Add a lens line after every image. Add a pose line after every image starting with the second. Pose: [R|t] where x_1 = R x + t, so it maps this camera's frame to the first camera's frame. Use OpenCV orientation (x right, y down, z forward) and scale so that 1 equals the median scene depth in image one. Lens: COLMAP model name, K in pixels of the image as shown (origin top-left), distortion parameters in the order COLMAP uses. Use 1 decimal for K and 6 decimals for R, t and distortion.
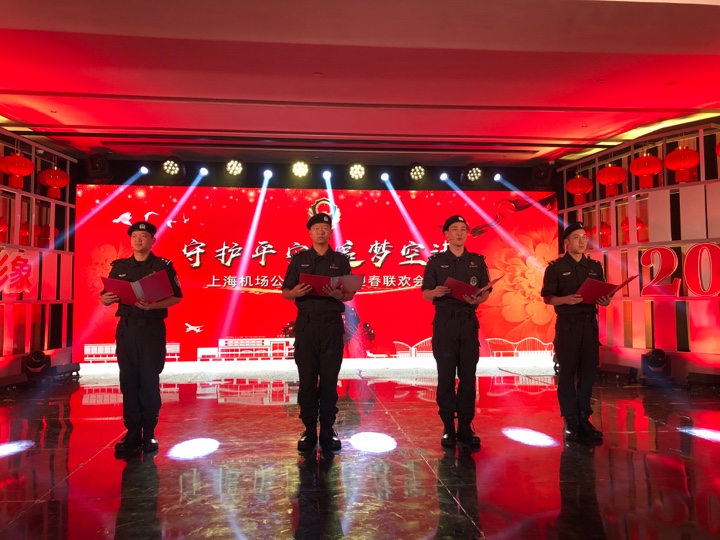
lens RADIAL K [[587.8, 0, 353.7], [0, 587.8, 266.2], [0, 0, 1]] dist [0.064805, -0.054194]
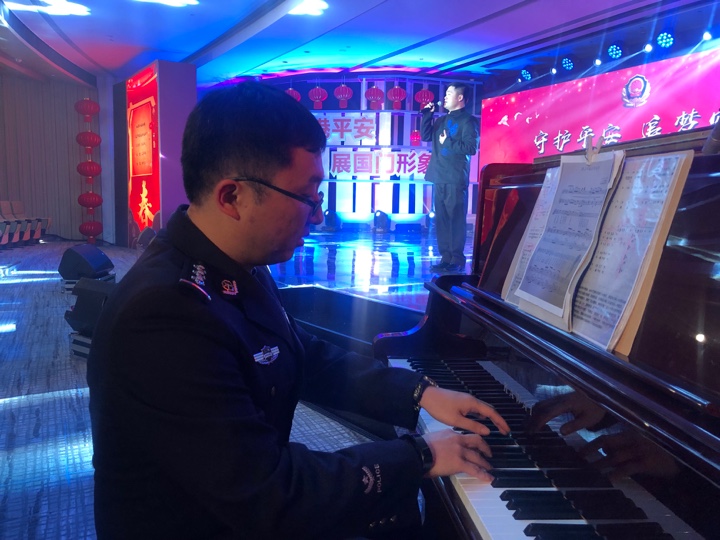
lens RADIAL K [[587.8, 0, 358.6], [0, 587.8, 255.1], [0, 0, 1]] dist [0.064805, -0.054194]
pose [[0.381265, 0.093976, -0.919677, 0.746226], [0.033352, 0.992774, 0.115272, 0.056592], [0.923864, -0.074622, 0.375376, 0.168320]]
